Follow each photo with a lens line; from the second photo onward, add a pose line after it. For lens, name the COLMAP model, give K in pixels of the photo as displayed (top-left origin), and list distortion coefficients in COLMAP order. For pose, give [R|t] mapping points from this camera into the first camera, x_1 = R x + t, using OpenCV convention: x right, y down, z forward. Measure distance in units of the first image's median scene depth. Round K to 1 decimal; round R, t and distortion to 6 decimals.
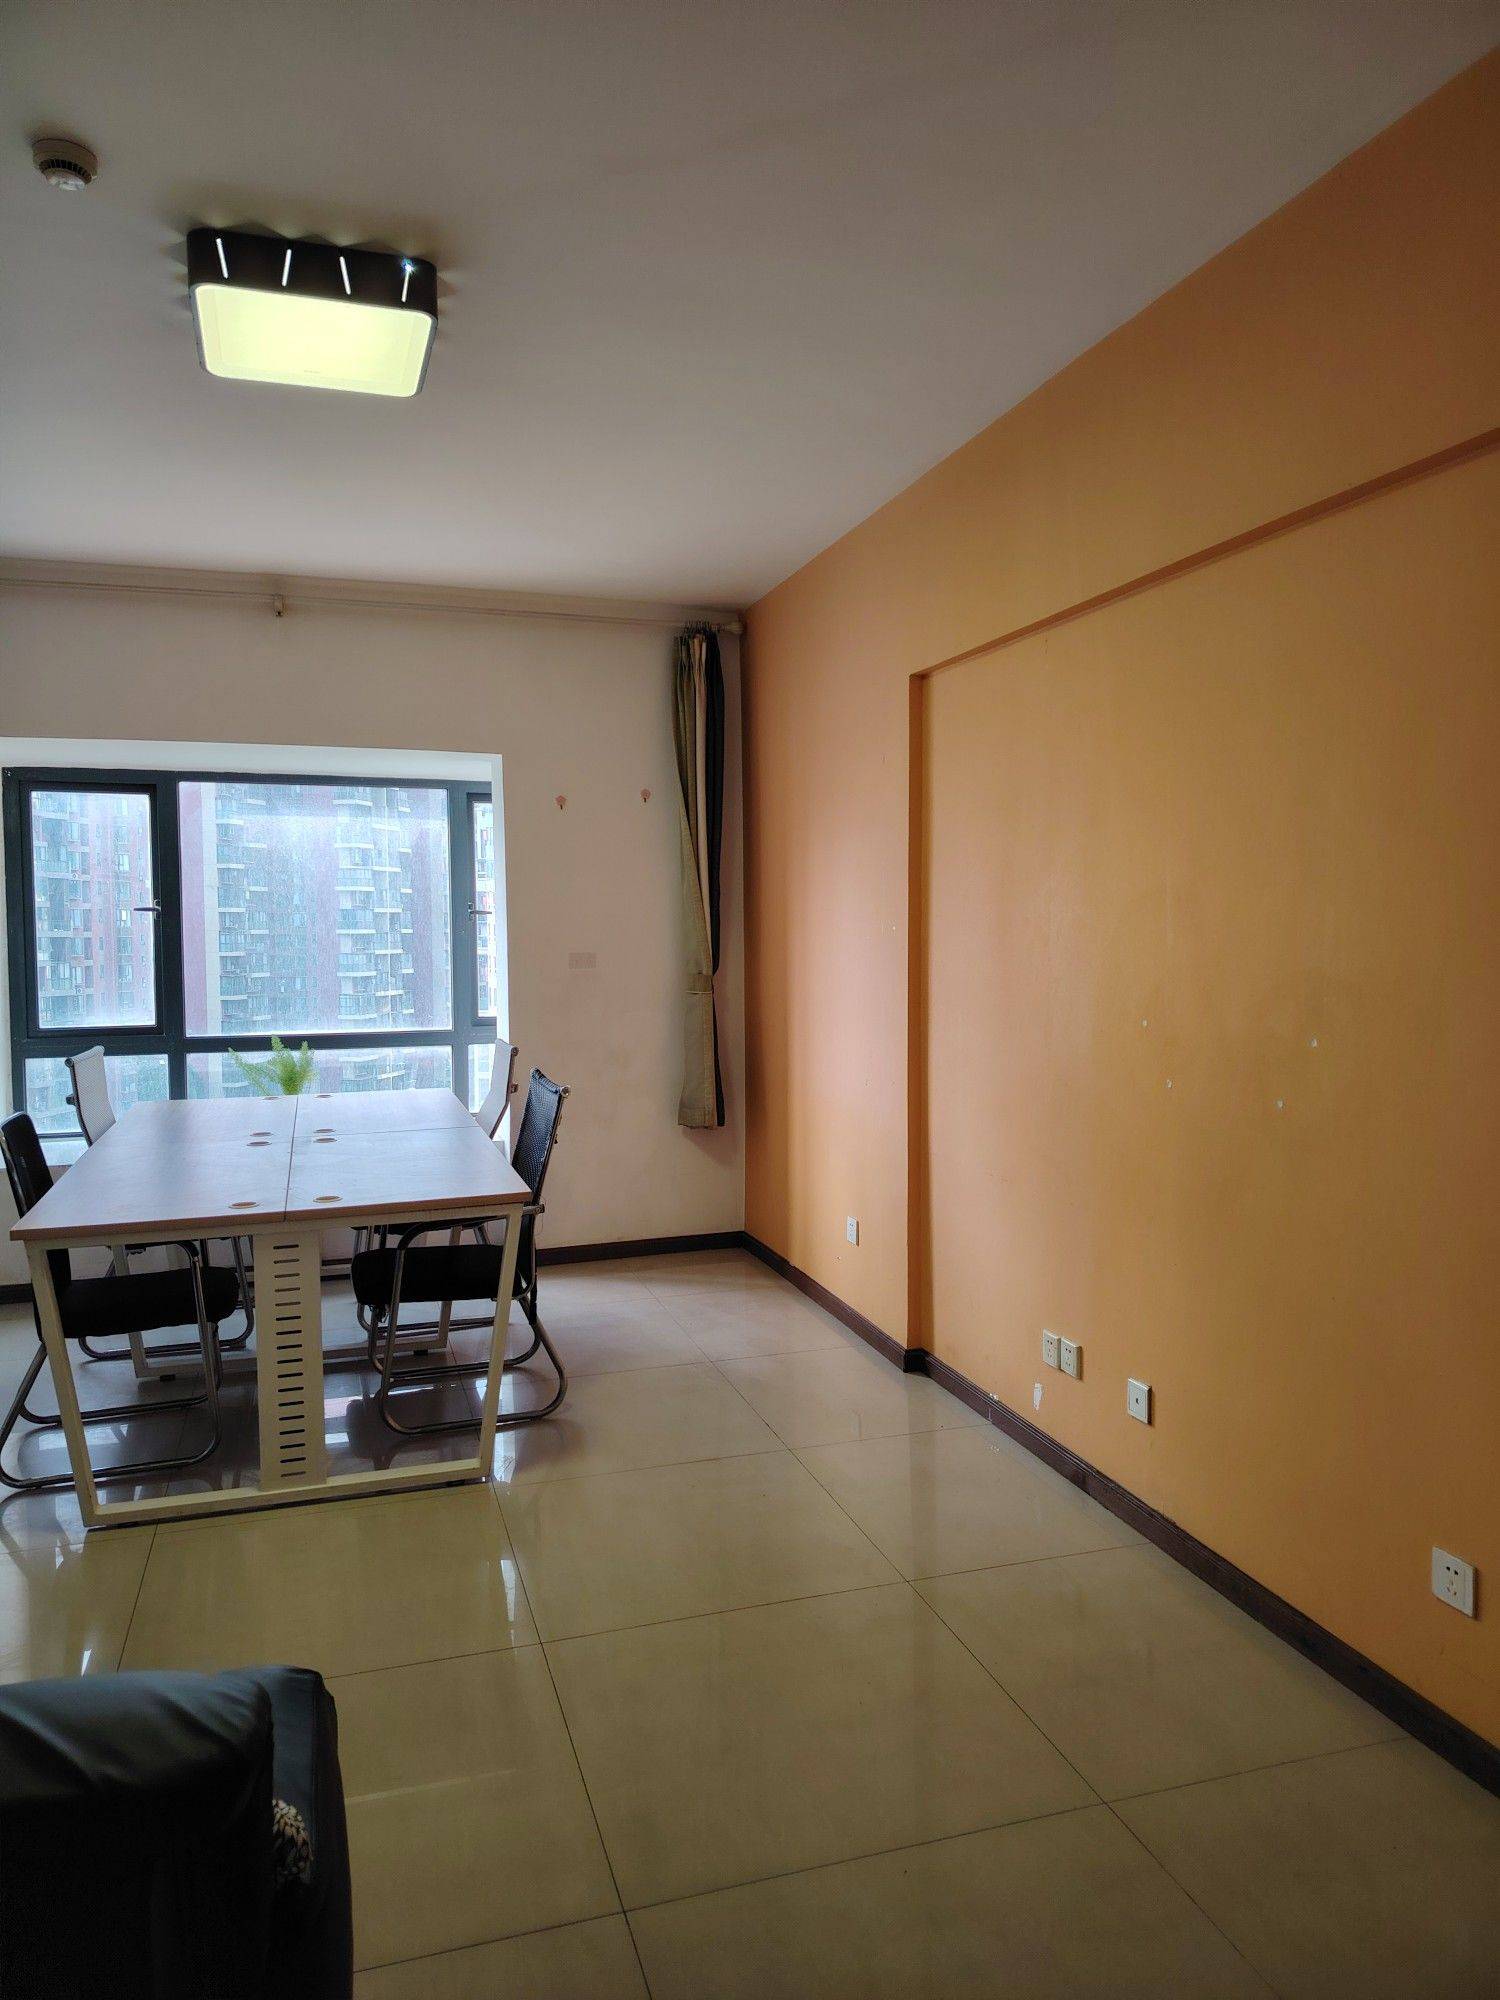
lens RADIAL K [[1395.9, 0, 752.4], [0, 1395.9, 1006.5], [0, 0, 1]] dist [0.034126, -0.000283]
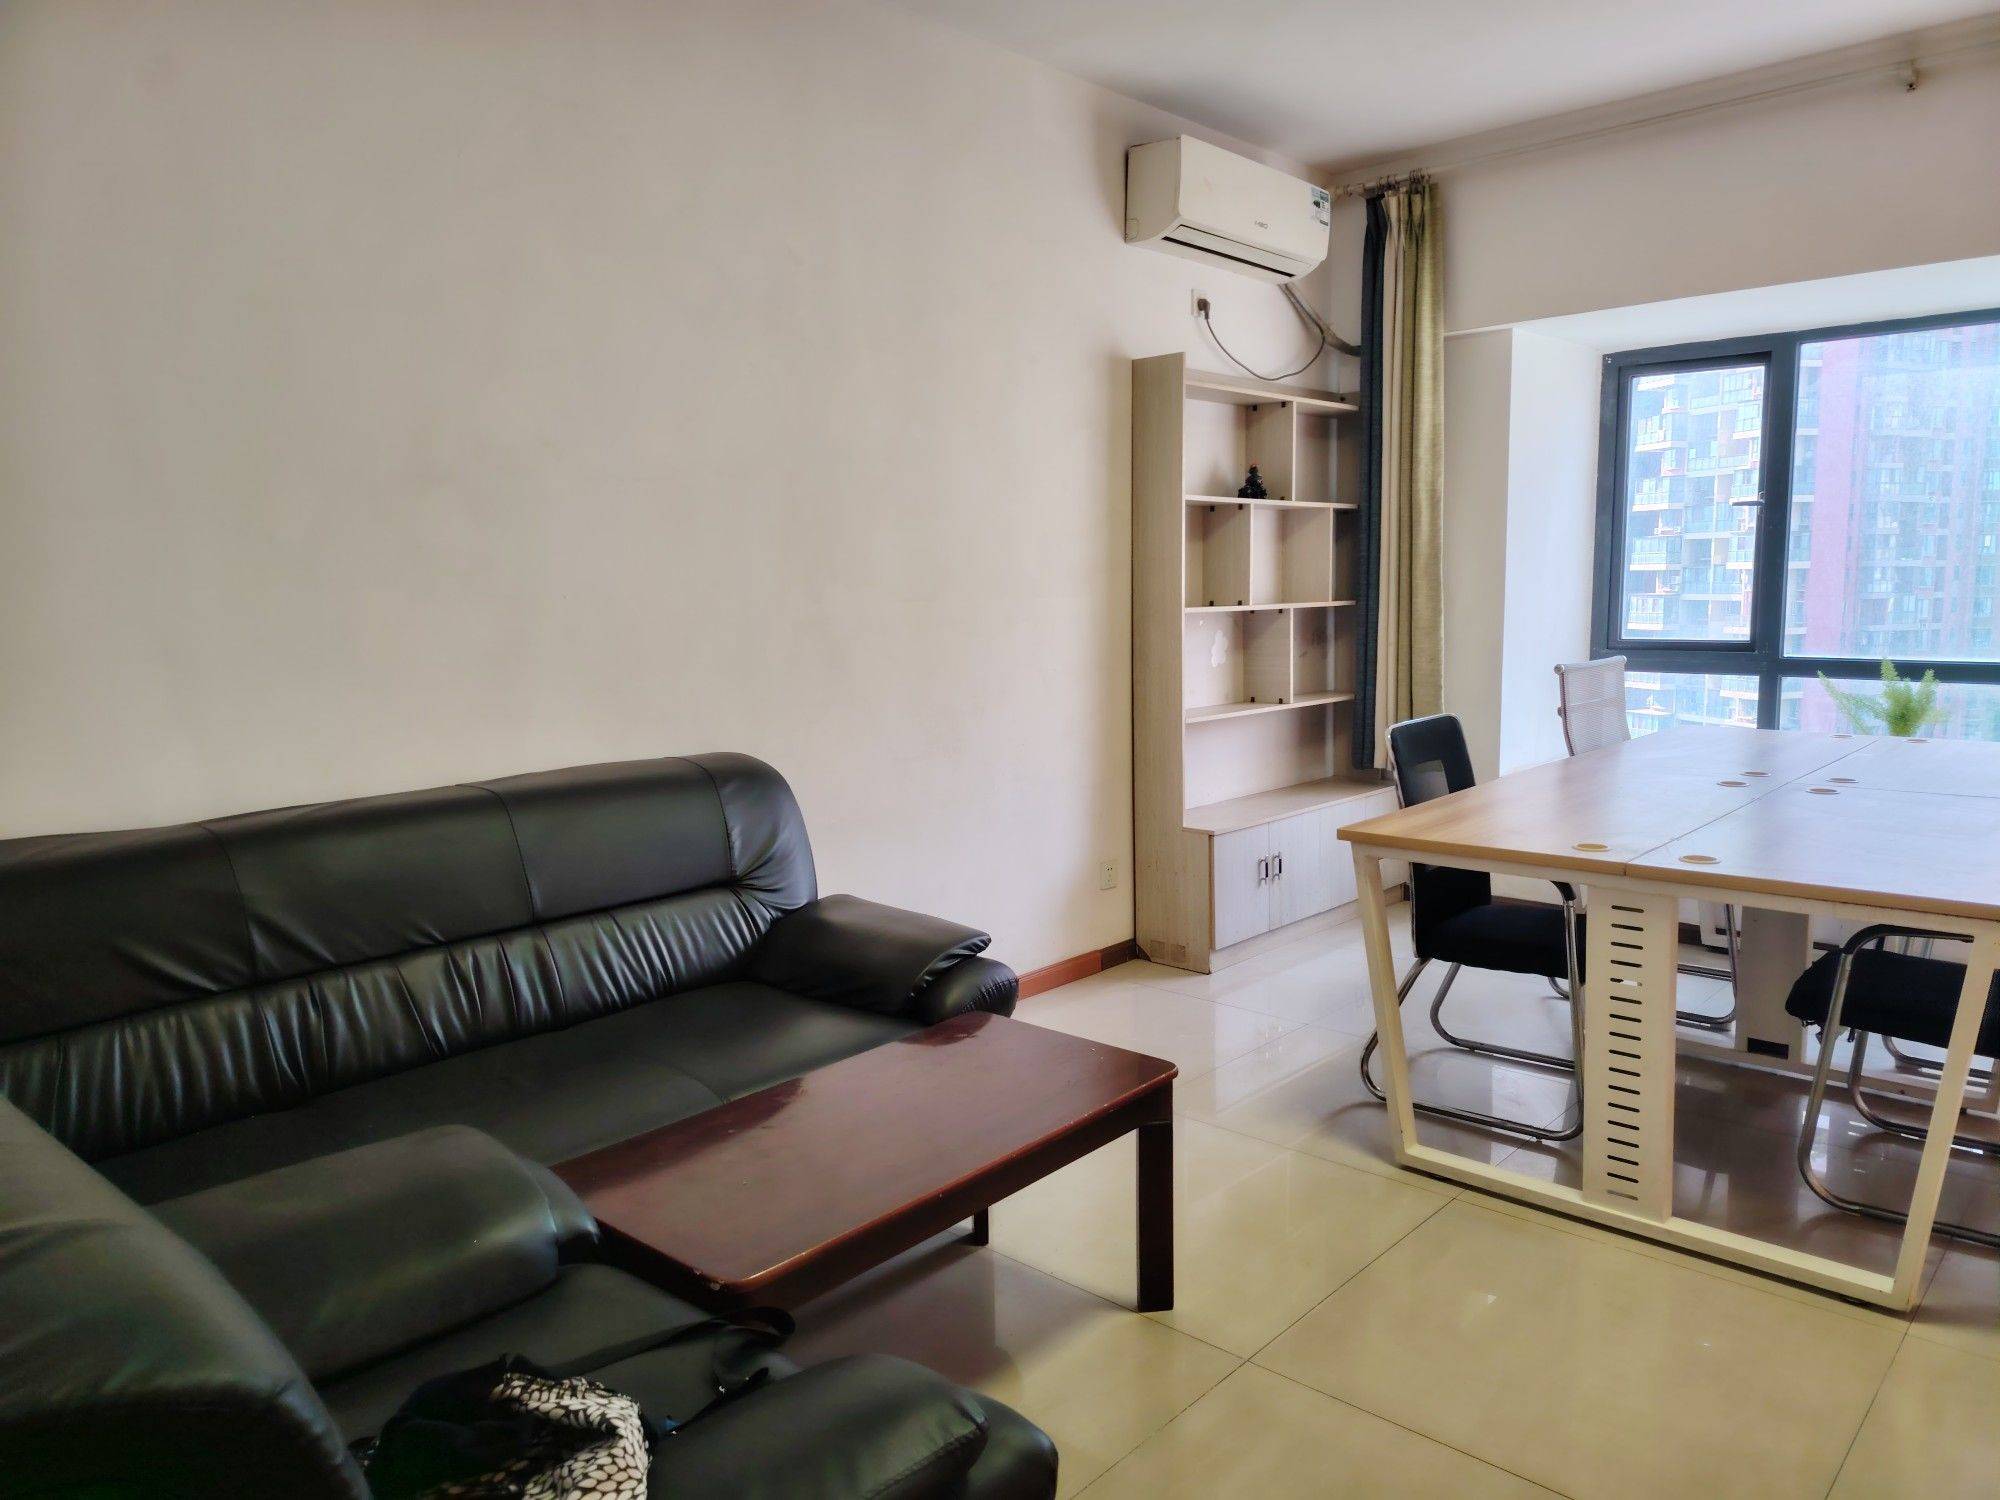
lens RADIAL K [[1388.4, 0, 989.3], [0, 1388.4, 748.9], [0, 0, 1]] dist [0.071599, -0.102081]
pose [[0.504744, 0.105862, -0.856753, 0.082499], [-0.038626, 0.994228, 0.100093, 0.011122], [0.862404, -0.017428, 0.505920, 0.173568]]
